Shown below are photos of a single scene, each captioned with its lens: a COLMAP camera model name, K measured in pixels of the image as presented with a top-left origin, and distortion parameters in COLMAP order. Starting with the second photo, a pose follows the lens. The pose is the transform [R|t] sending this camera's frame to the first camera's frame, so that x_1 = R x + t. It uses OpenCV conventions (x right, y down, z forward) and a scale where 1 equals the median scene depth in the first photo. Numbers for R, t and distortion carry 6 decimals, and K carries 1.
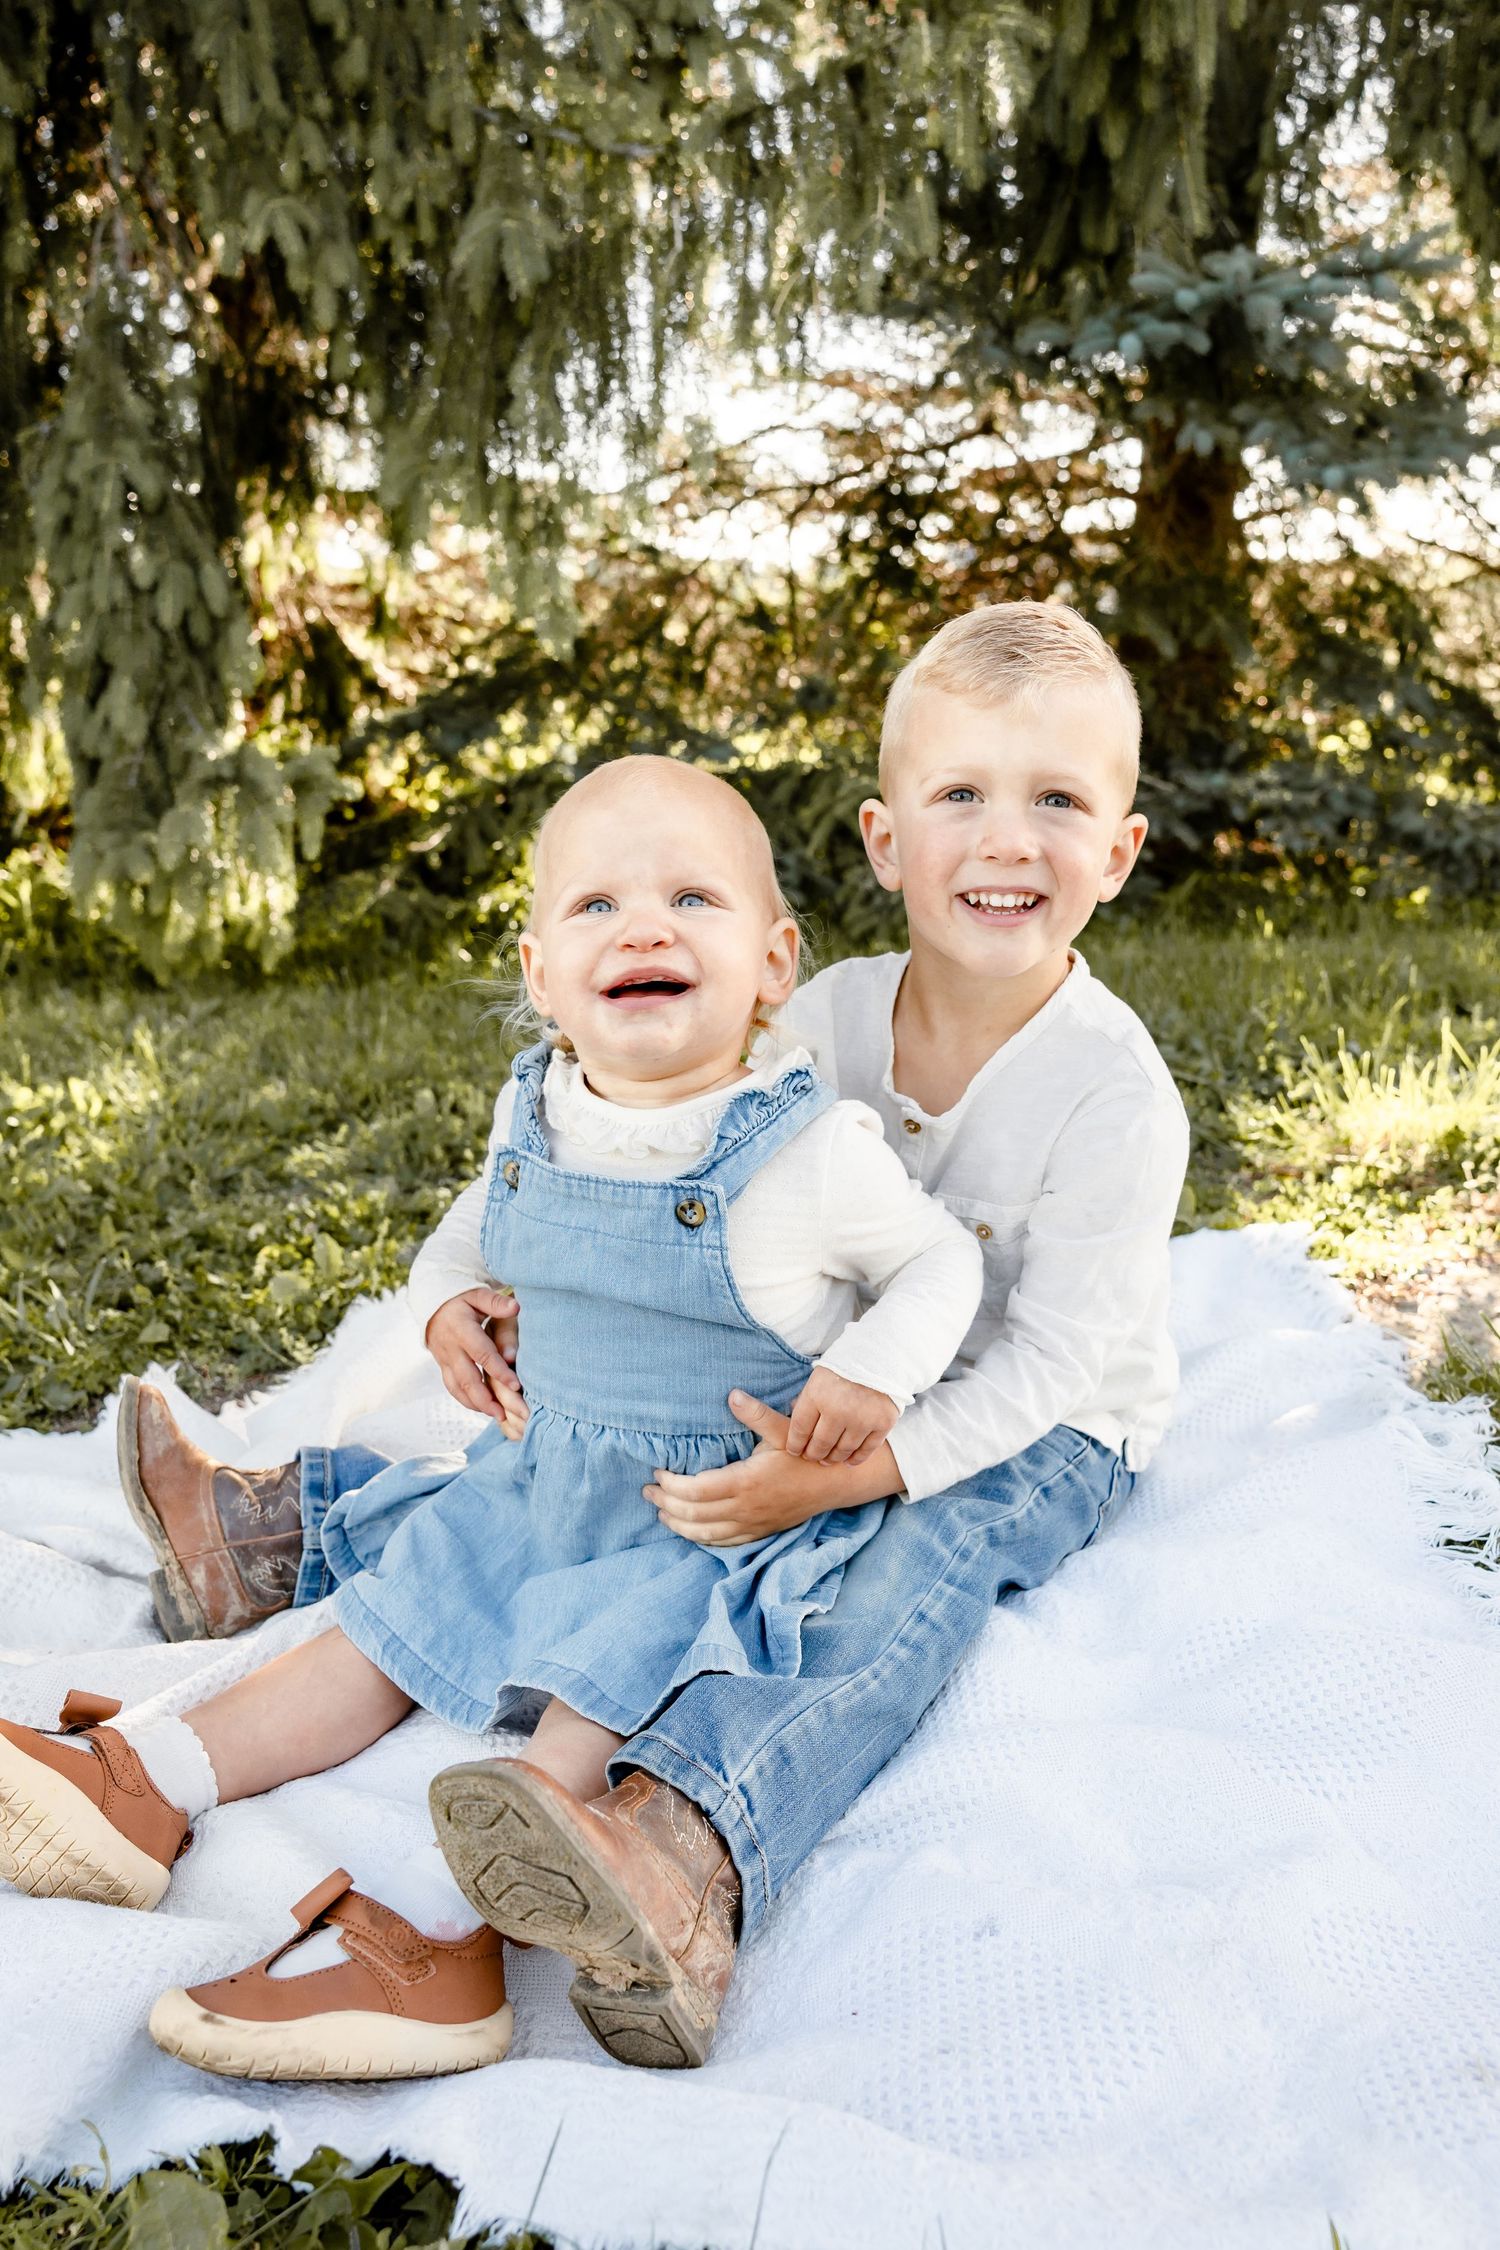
lens RADIAL K [[1425.1, 0, 756.4], [0, 1425.1, 1231.3], [0, 0, 1]] dist [-0.003770, 0.000307]
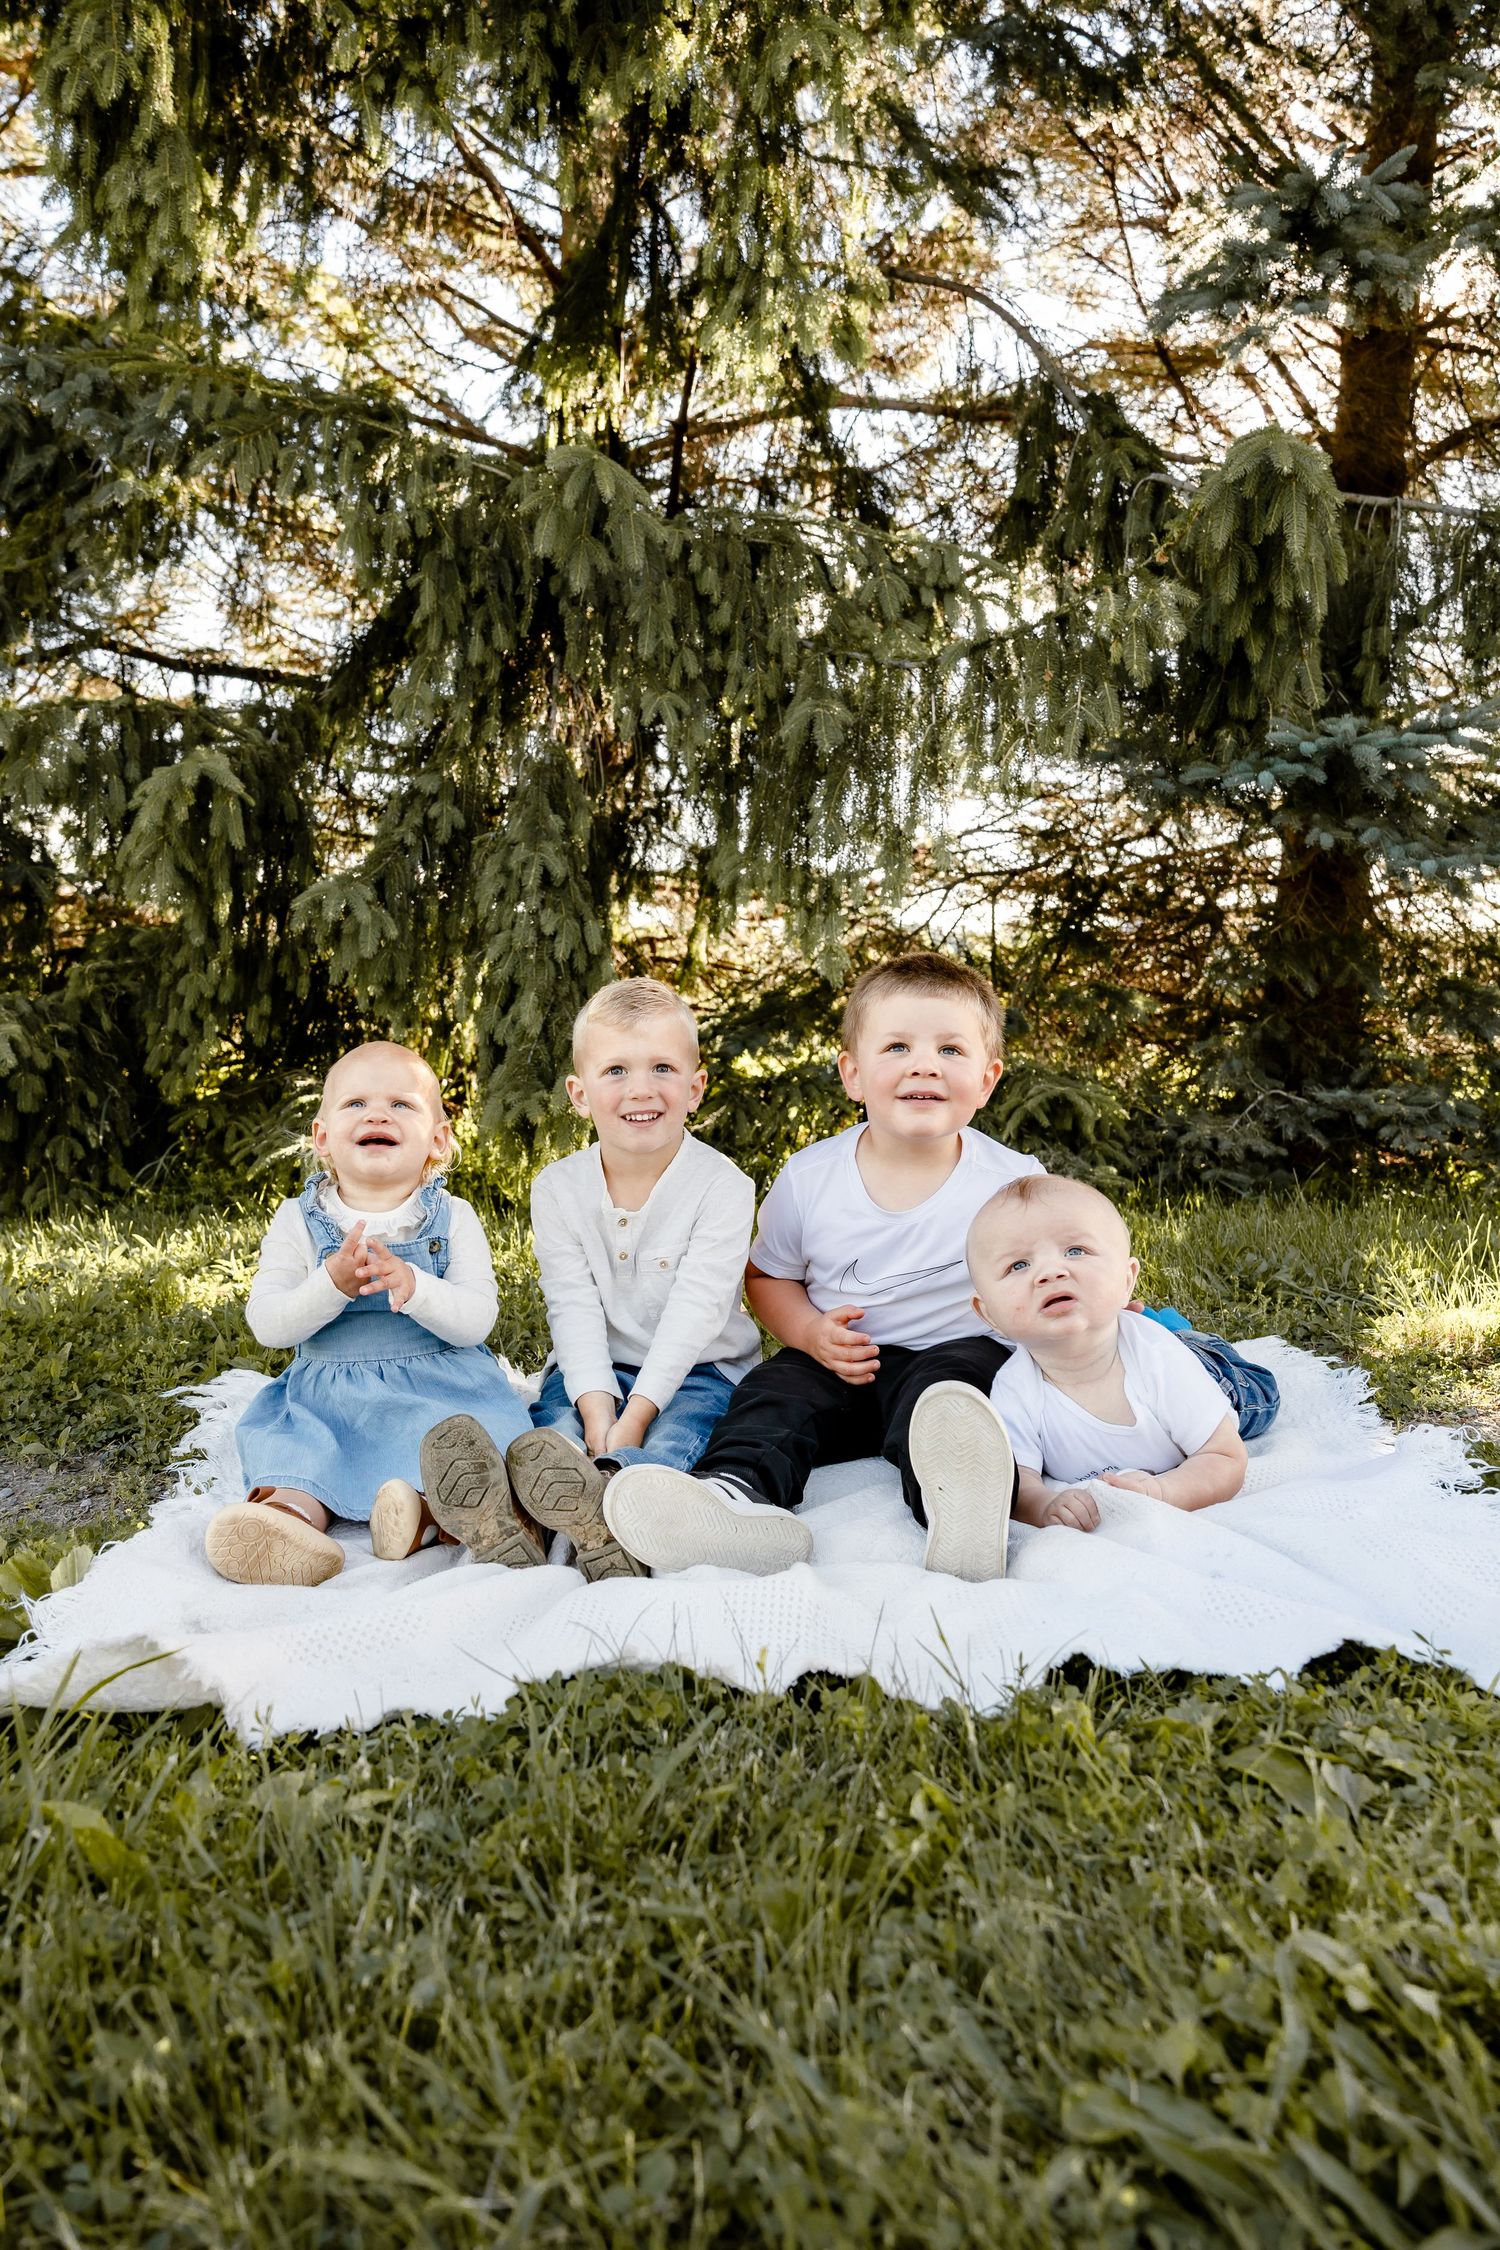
lens RADIAL K [[1320.8, 0, 738.7], [0, 1320.8, 1169.4], [0, 0, 1]] dist [0.004818, 0.034033]
pose [[0.988154, 0.037188, -0.148895, -0.027527], [-0.074072, 0.965279, -0.250498, 0.079762], [0.134409, 0.258559, 0.956599, -0.157802]]
